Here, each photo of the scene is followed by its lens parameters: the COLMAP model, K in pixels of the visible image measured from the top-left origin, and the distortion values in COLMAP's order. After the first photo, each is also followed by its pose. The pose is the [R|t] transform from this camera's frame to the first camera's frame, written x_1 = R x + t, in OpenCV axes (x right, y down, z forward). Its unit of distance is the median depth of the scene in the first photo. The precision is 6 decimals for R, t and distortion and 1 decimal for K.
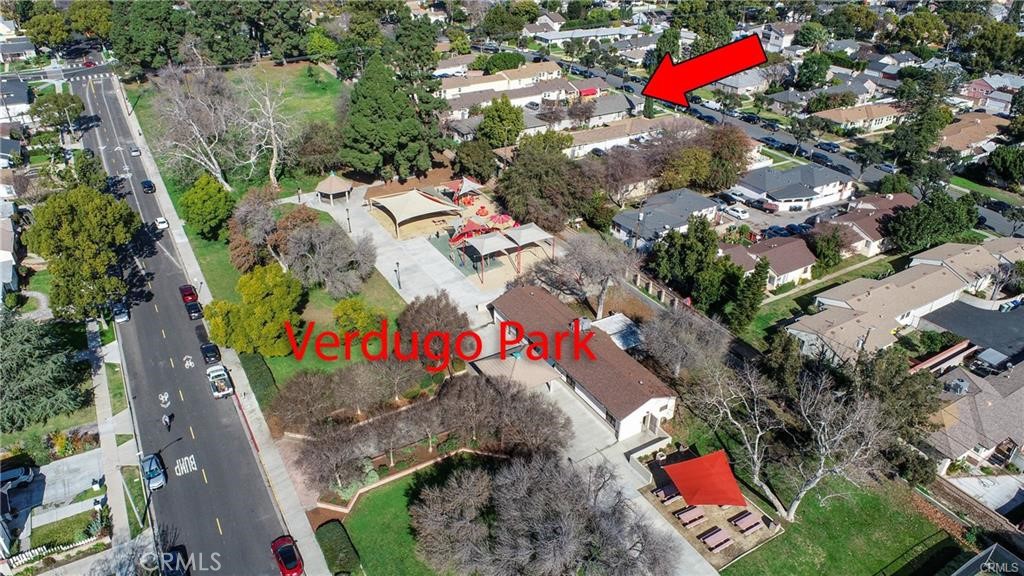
lens RADIAL K [[692.4, 0, 512.0], [0, 692.4, 288.3], [0, 0, 1]] dist [-0.008249, -0.004907]
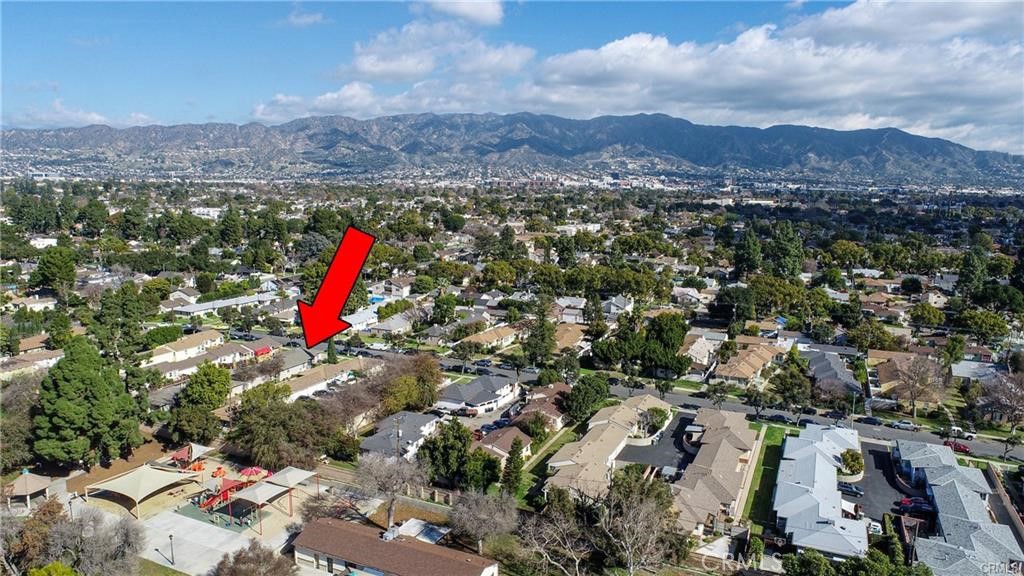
lens RADIAL K [[692.4, 0, 511.0], [0, 692.4, 288.4], [0, 0, 1]] dist [-0.008249, -0.004907]
pose [[0.827143, -0.089190, 0.554869, -0.215869], [0.282220, 0.919726, -0.272868, 0.032455], [-0.485990, 0.382296, 0.785916, -0.071758]]
